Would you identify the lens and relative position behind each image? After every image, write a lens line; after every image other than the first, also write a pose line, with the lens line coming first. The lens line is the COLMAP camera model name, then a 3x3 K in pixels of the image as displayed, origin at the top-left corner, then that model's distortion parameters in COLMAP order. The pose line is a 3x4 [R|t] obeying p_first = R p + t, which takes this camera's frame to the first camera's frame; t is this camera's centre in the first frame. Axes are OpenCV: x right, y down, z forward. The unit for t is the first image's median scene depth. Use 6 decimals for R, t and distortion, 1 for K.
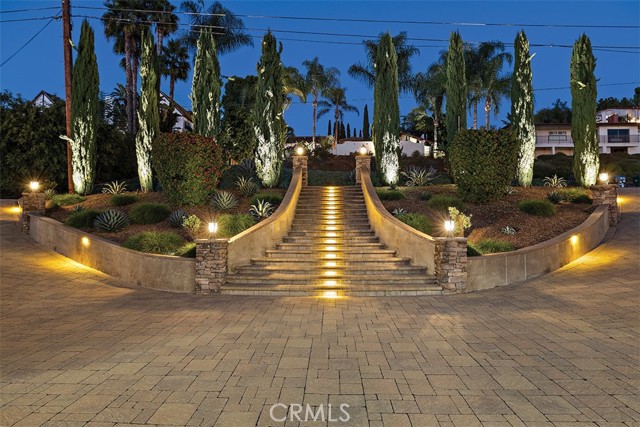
lens RADIAL K [[384.1, 0, 320.0], [0, 384.1, 213.5], [0, 0, 1]] dist [-0.000037, 0.000015]
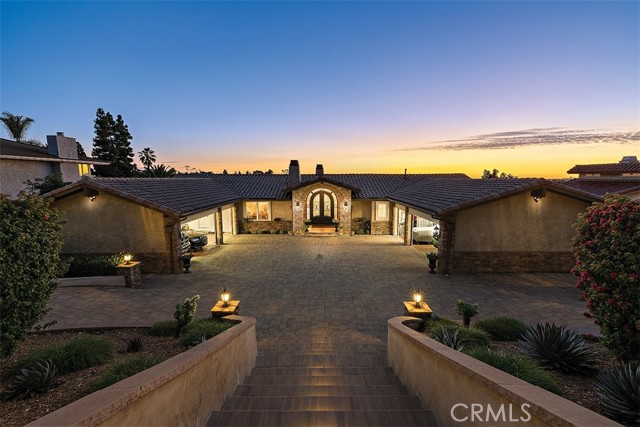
lens RADIAL K [[272.6, 0, 320.5], [0, 272.6, 217.4], [0, 0, 1]] dist [-0.000421, -0.000187]
pose [[-0.999432, 0.009706, -0.032265, 0.104556], [0.006141, 0.994043, 0.108820, -0.590185], [0.033129, 0.108560, -0.993538, 3.447495]]
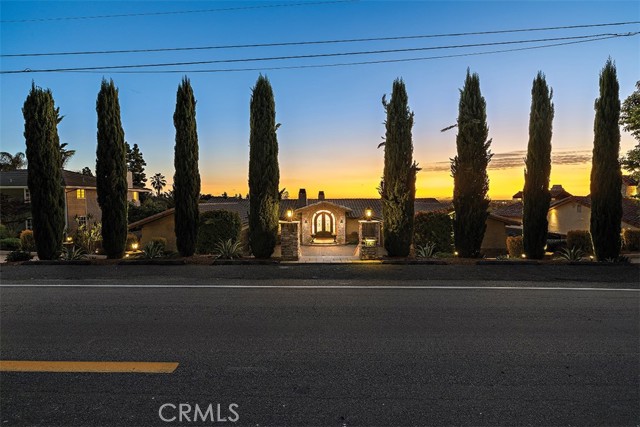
lens RADIAL K [[282.5, 0, 320.9], [0, 282.5, 215.0], [0, 0, 1]] dist [-0.003848, -0.000419]
pose [[-0.999259, 0.009256, -0.037360, 0.245699], [0.008595, 0.999804, 0.017816, -0.579408], [0.037518, 0.017481, -0.999143, 5.379226]]
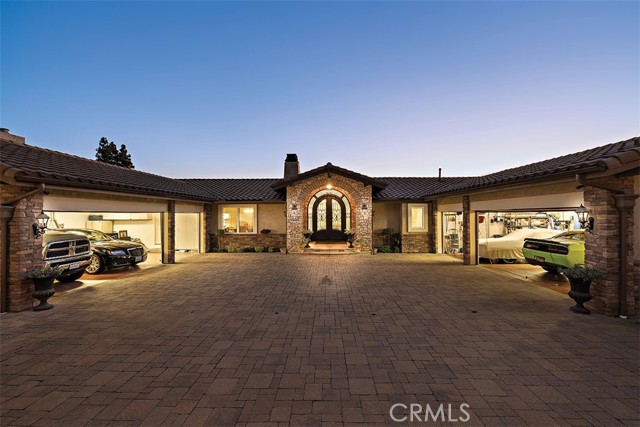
lens RADIAL K [[269.8, 0, 321.6], [0, 269.8, 212.2], [0, 0, 1]] dist [0.001492, 0.000432]
pose [[-0.999882, 0.007086, -0.013614, 0.060714], [0.007710, 0.998896, -0.046337, -0.081178], [0.013270, -0.046437, -0.998833, 1.885812]]
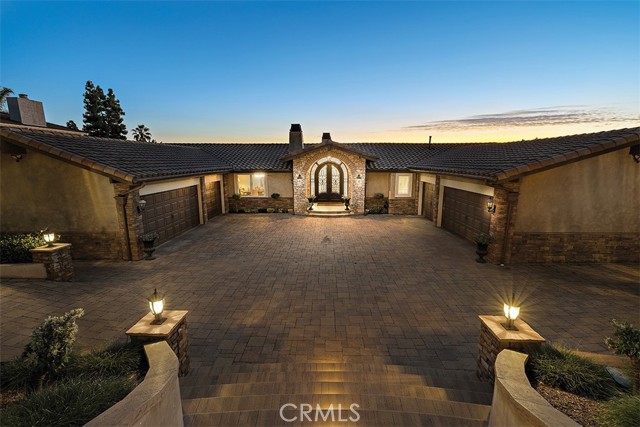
lens RADIAL K [[282.5, 0, 320.9], [0, 282.5, 215.0], [0, 0, 1]] dist [-0.003848, -0.000419]
pose [[-0.999909, 0.007217, -0.011397, 0.094328], [0.005369, 0.987967, 0.154574, -0.377652], [0.012375, 0.154499, -0.987915, 2.732959]]
